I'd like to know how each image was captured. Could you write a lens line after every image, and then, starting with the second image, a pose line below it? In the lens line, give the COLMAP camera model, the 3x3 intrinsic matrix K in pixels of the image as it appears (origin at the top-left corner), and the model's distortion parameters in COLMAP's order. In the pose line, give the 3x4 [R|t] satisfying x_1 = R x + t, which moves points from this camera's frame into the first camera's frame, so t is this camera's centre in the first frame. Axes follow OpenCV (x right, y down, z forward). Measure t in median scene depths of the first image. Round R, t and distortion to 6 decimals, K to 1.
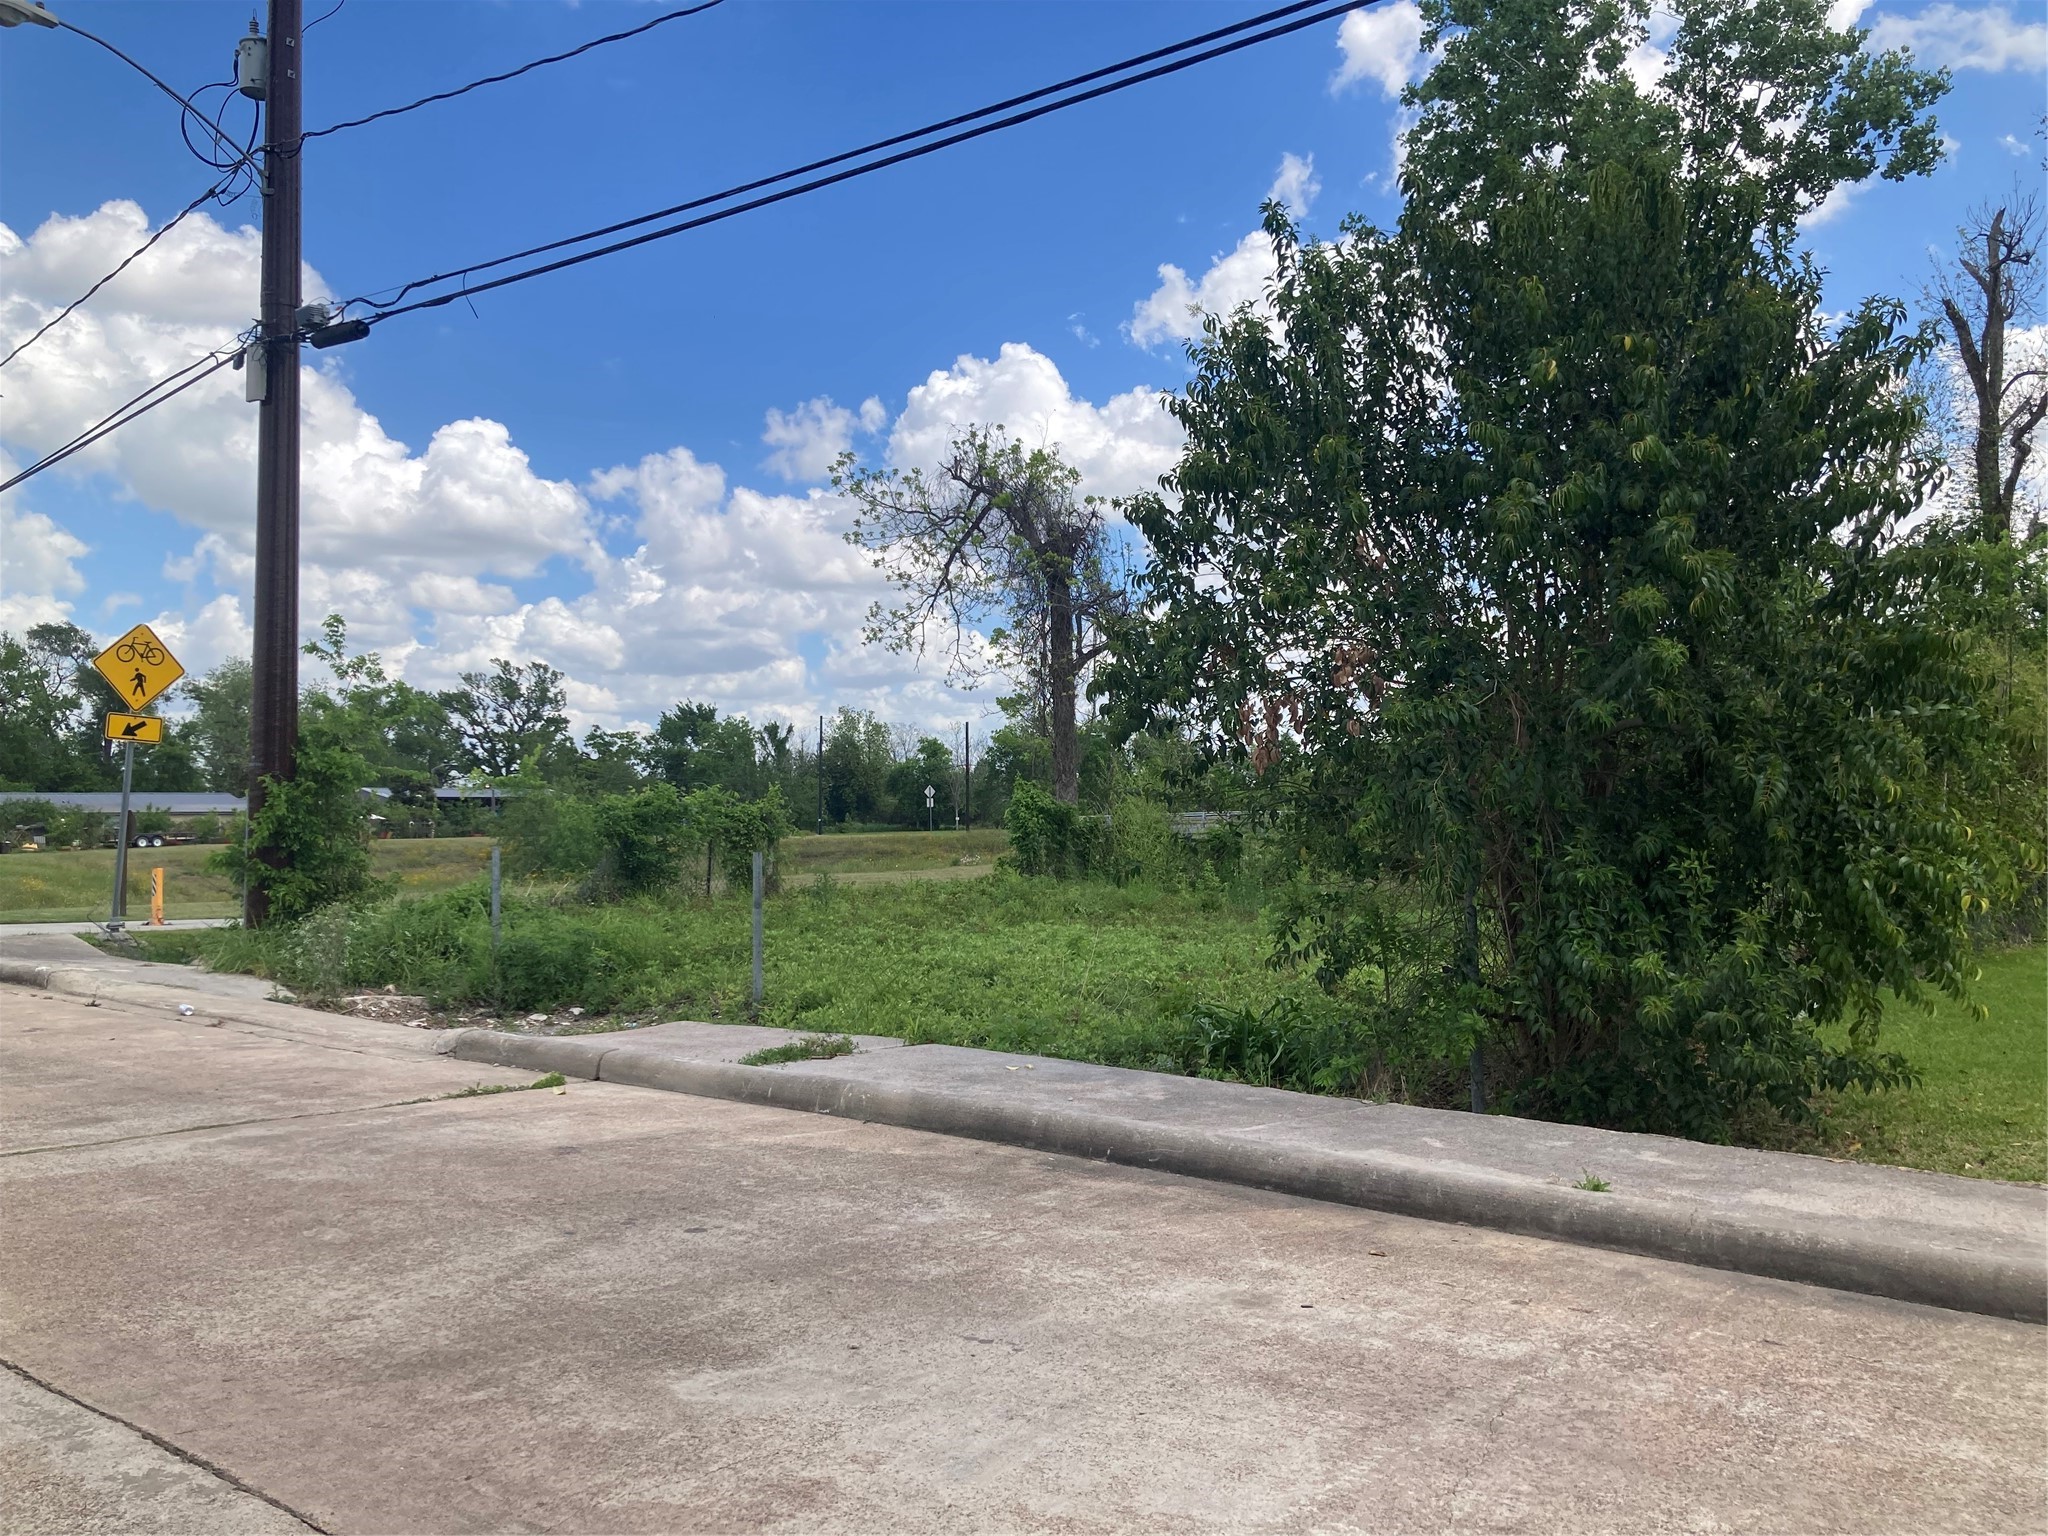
lens RADIAL K [[1648.1, 0, 1036.7], [0, 1648.1, 773.4], [0, 0, 1]] dist [0.013714, -0.015587]
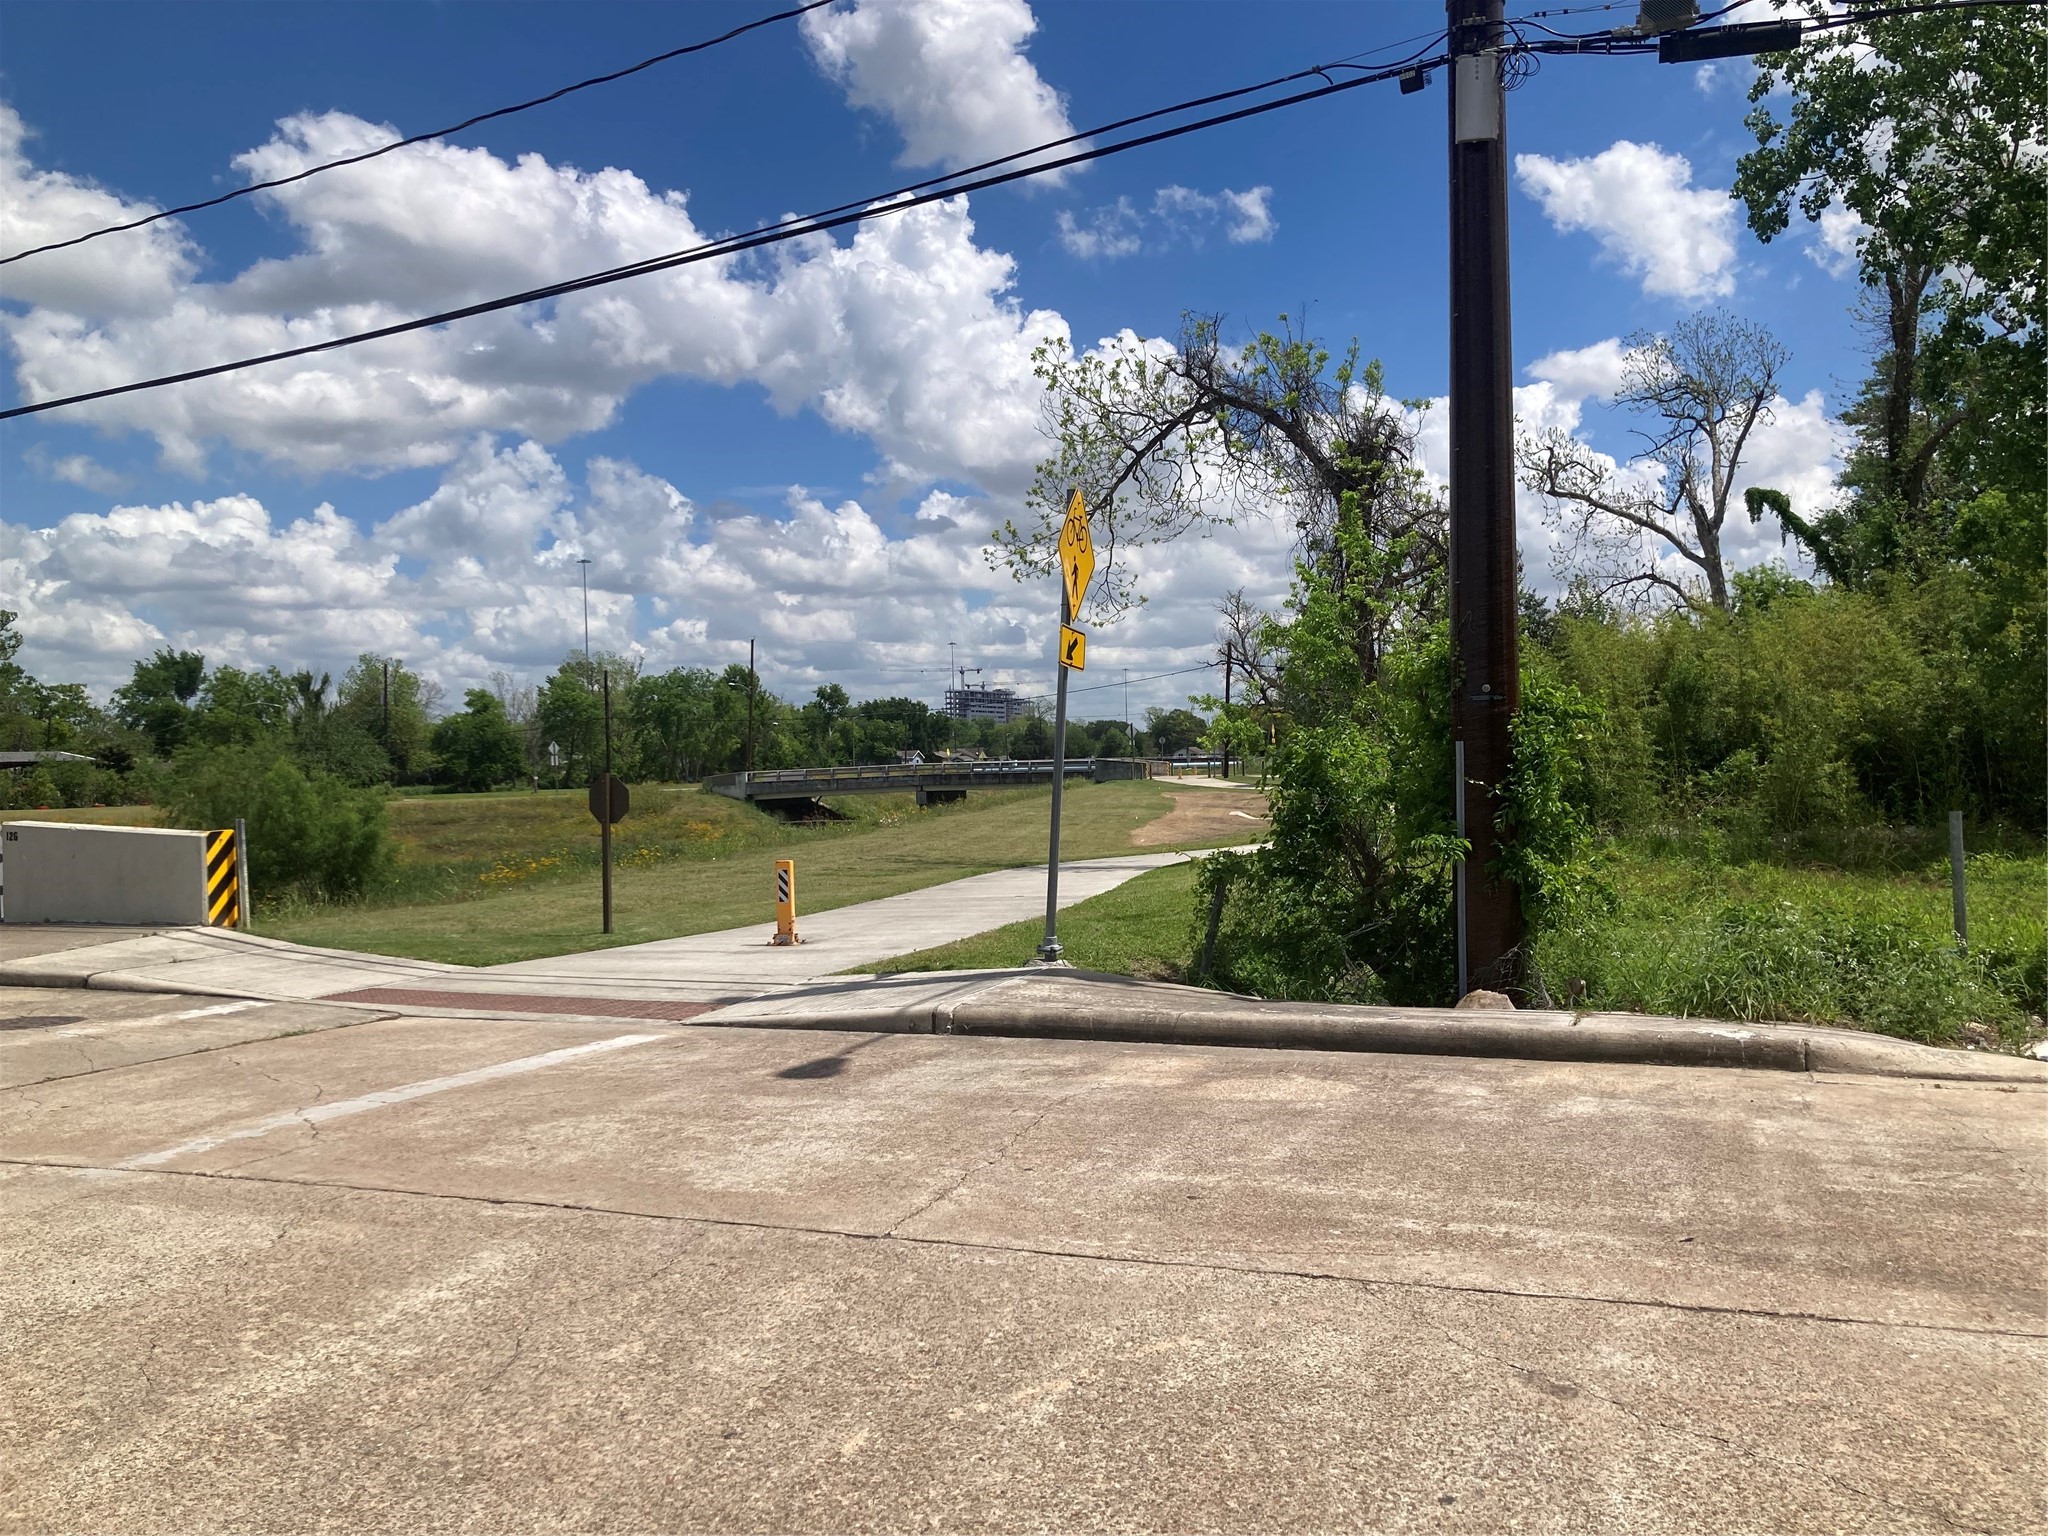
lens RADIAL K [[1648.1, 0, 1024.3], [0, 1648.1, 776.4], [0, 0, 1]] dist [0.013714, -0.015587]
pose [[0.944665, -0.019959, 0.327429, -0.429603], [0.010102, 0.999444, 0.031777, 0.001199], [-0.327881, -0.026711, 0.944341, 0.217049]]
